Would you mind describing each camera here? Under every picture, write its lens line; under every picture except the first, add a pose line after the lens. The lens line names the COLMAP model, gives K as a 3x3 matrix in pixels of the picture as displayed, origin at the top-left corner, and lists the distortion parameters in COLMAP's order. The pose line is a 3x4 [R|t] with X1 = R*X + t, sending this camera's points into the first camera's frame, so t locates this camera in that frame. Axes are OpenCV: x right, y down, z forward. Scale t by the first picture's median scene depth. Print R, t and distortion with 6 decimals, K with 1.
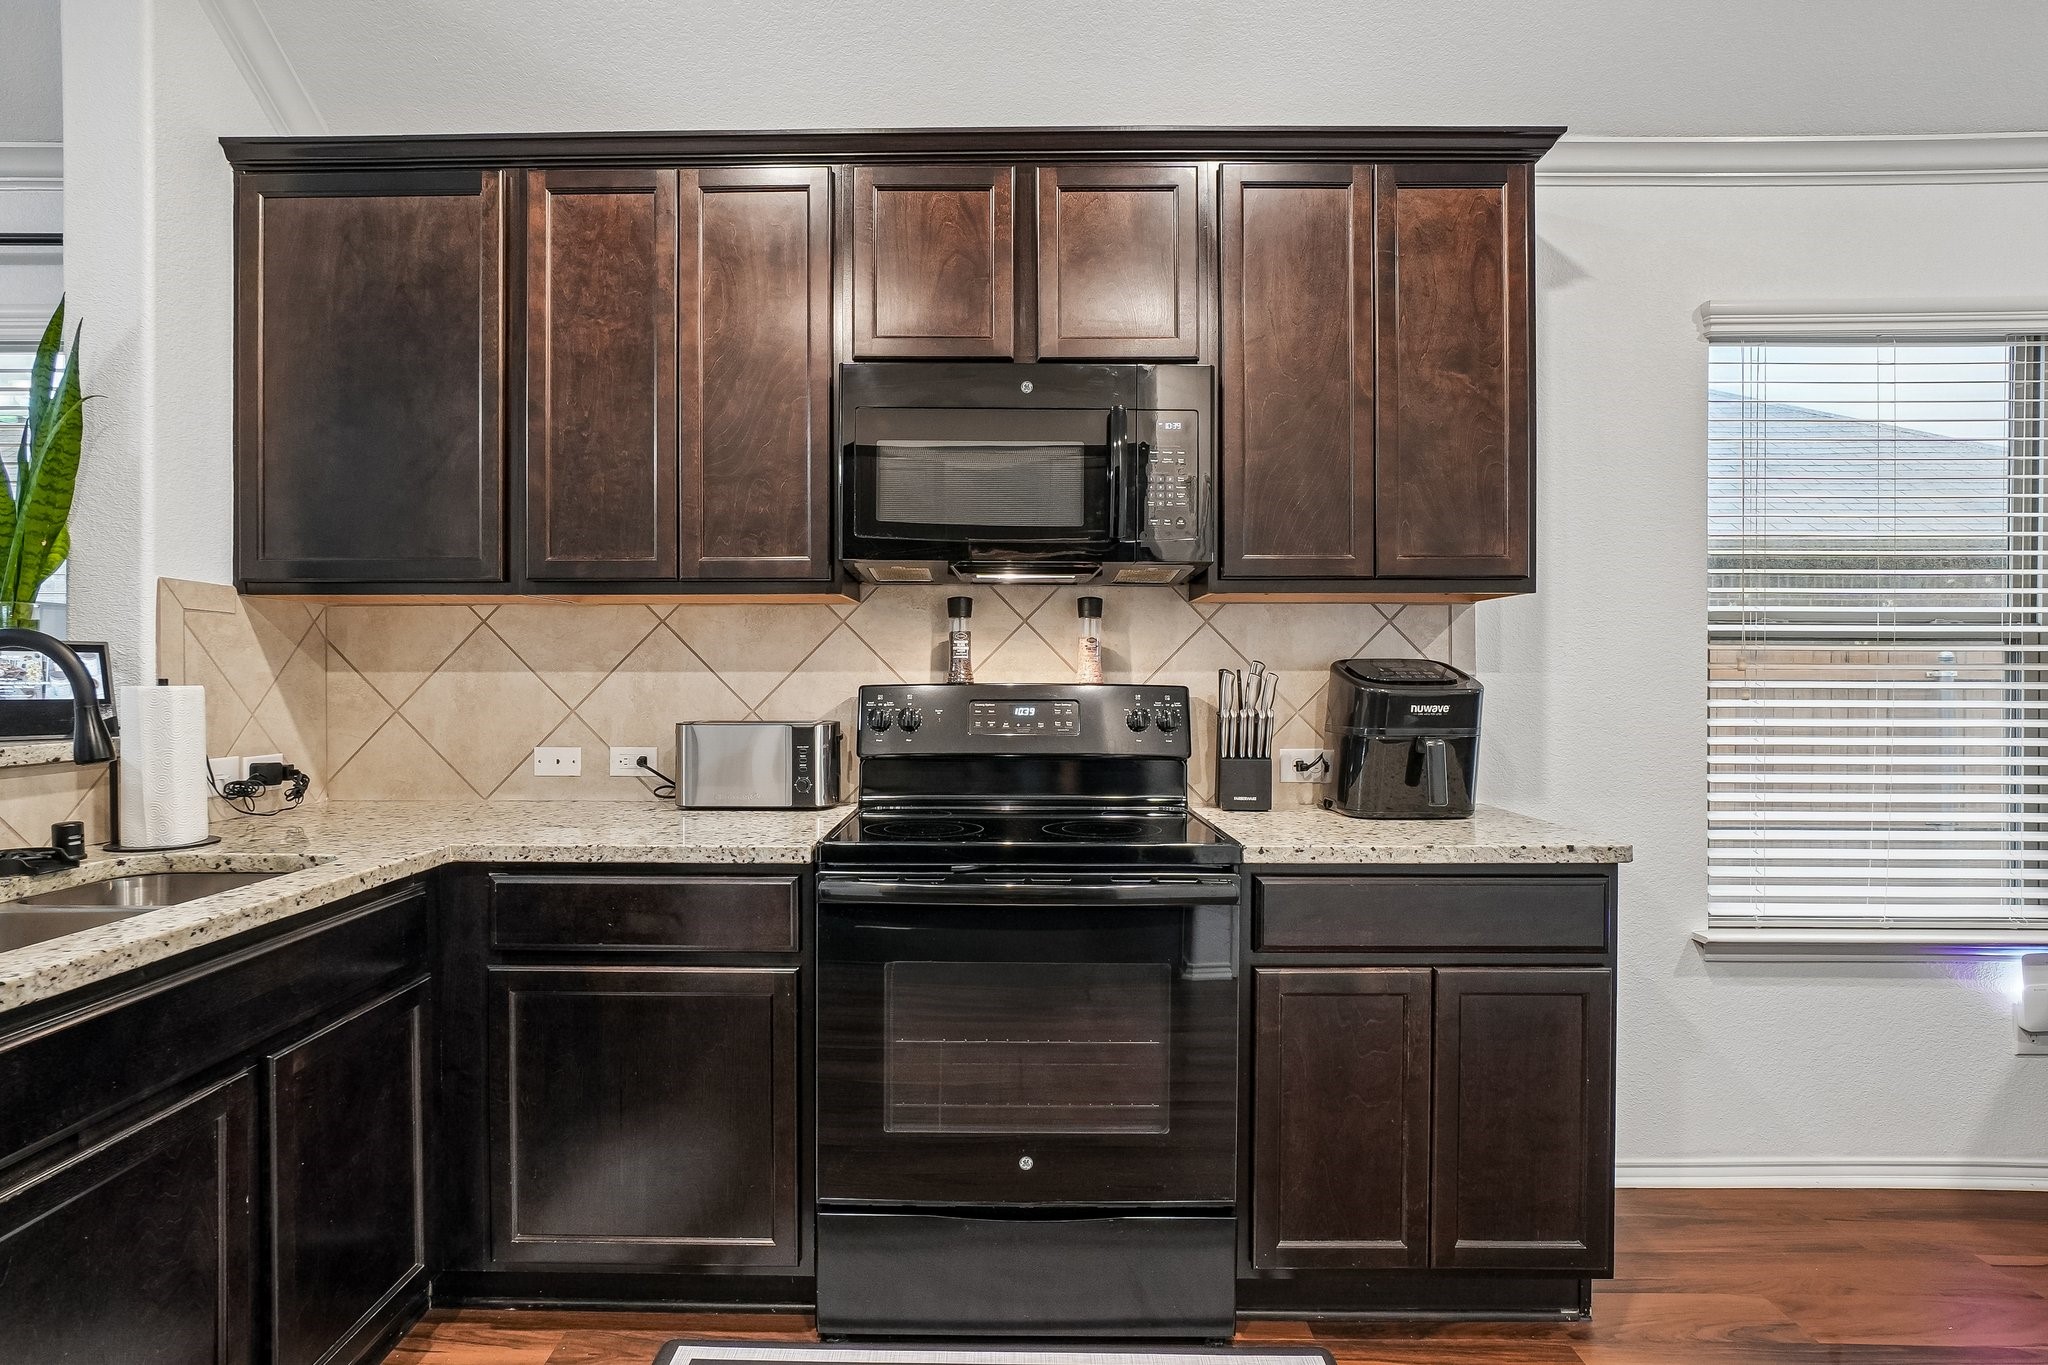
lens RADIAL K [[1090.8, 0, 1005.7], [0, 1090.8, 677.2], [0, 0, 1]] dist [-0.042479, 0.025338]
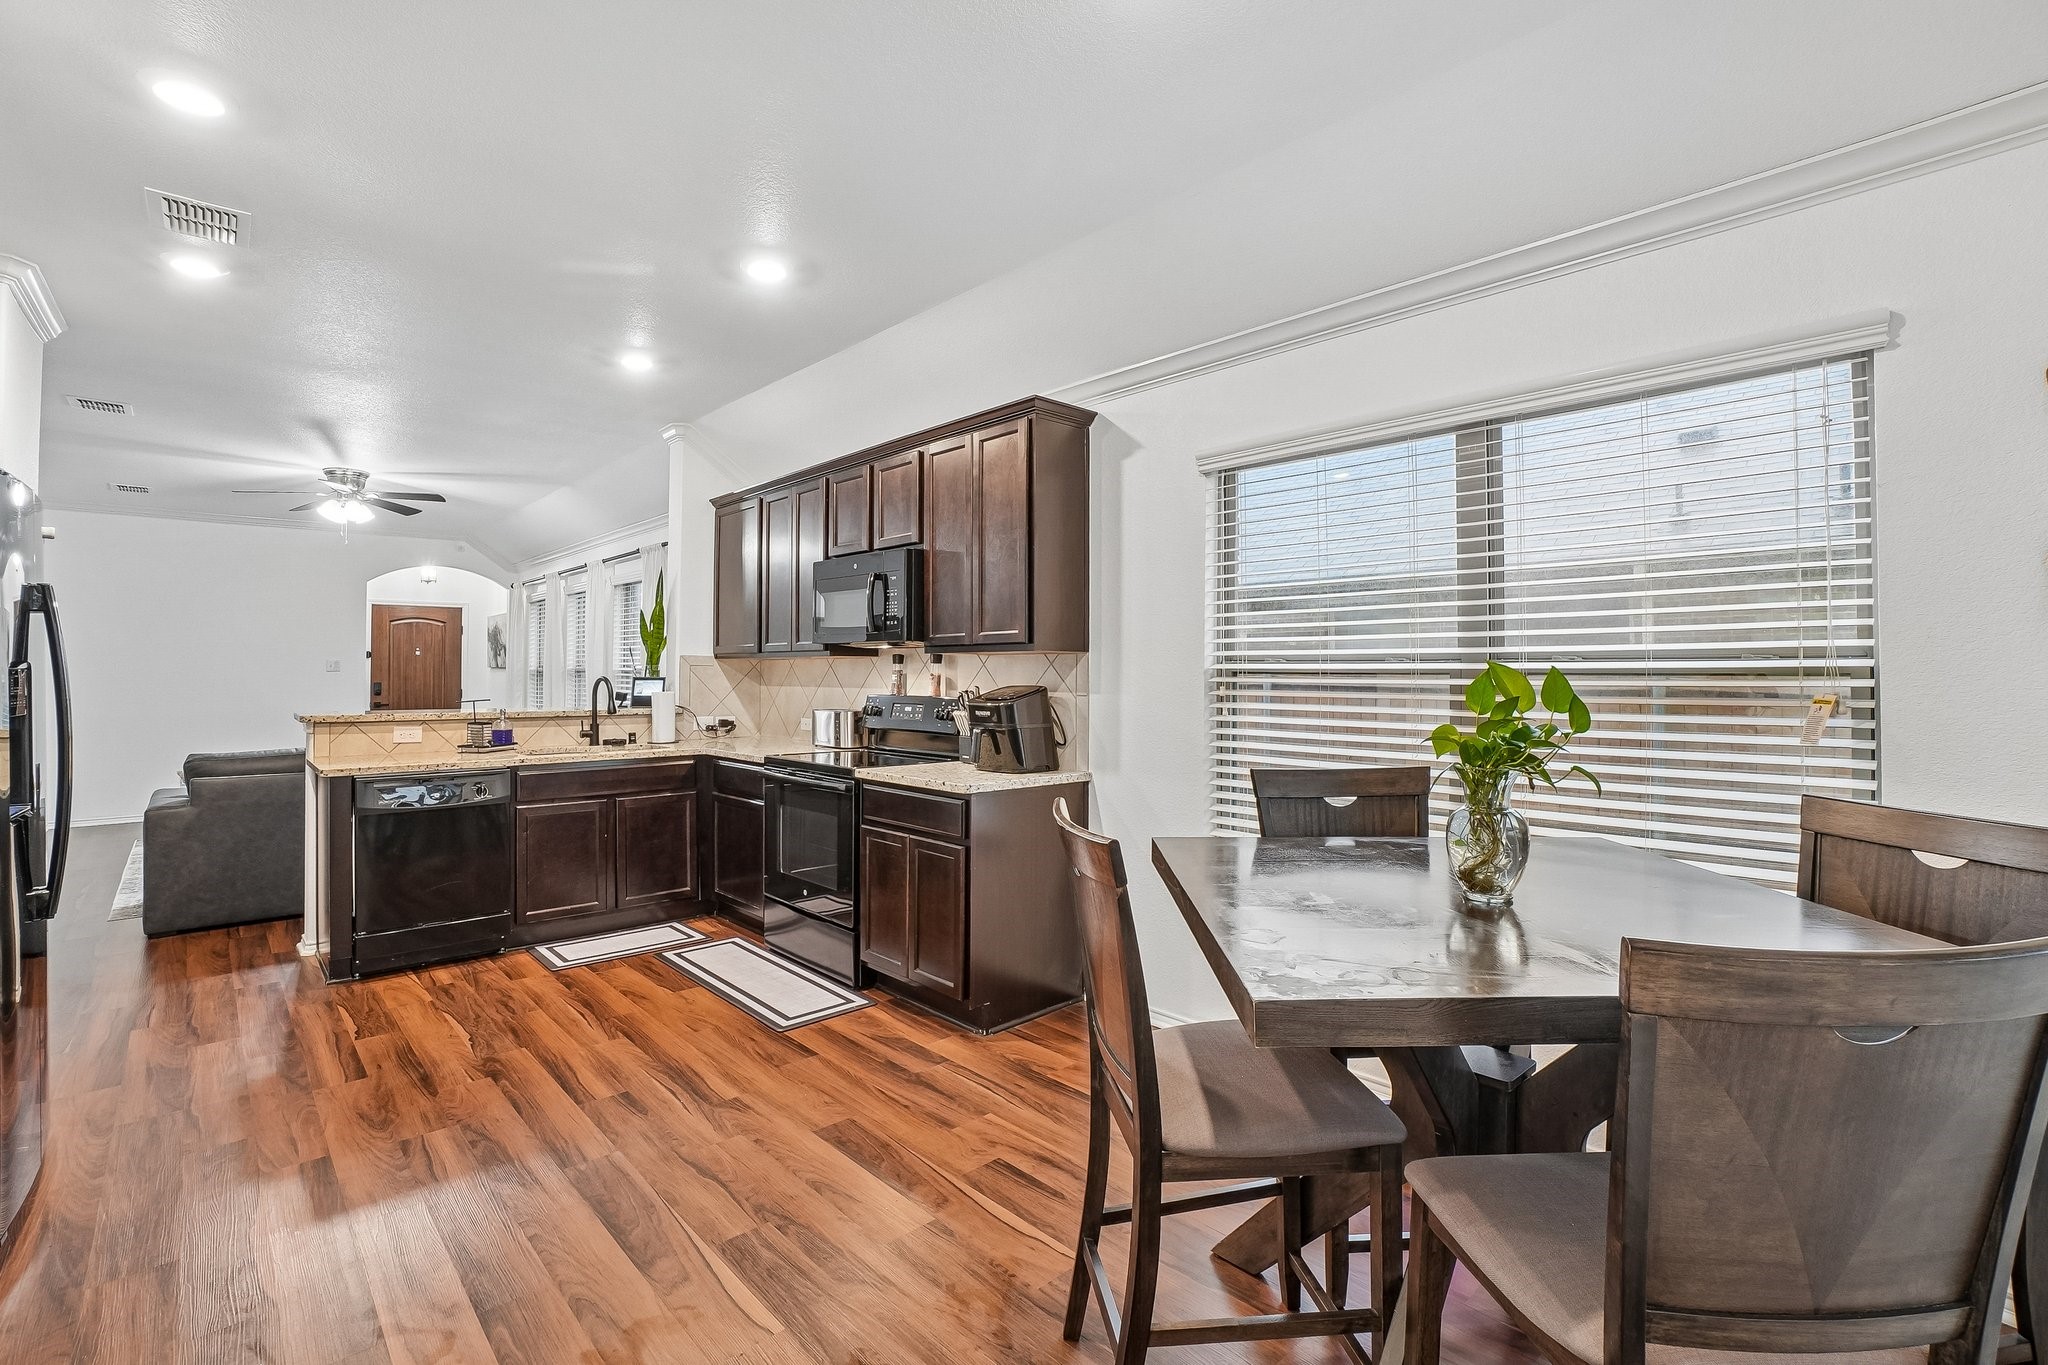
lens RADIAL K [[907.7, 0, 1019.3], [0, 907.7, 646.2], [0, 0, 1]] dist [-0.072088, 0.025743]
pose [[0.697338, -0.021153, -0.716430, 1.542024], [-0.001875, 0.999507, -0.031335, -0.038004], [0.716740, 0.023194, 0.696955, -0.070996]]
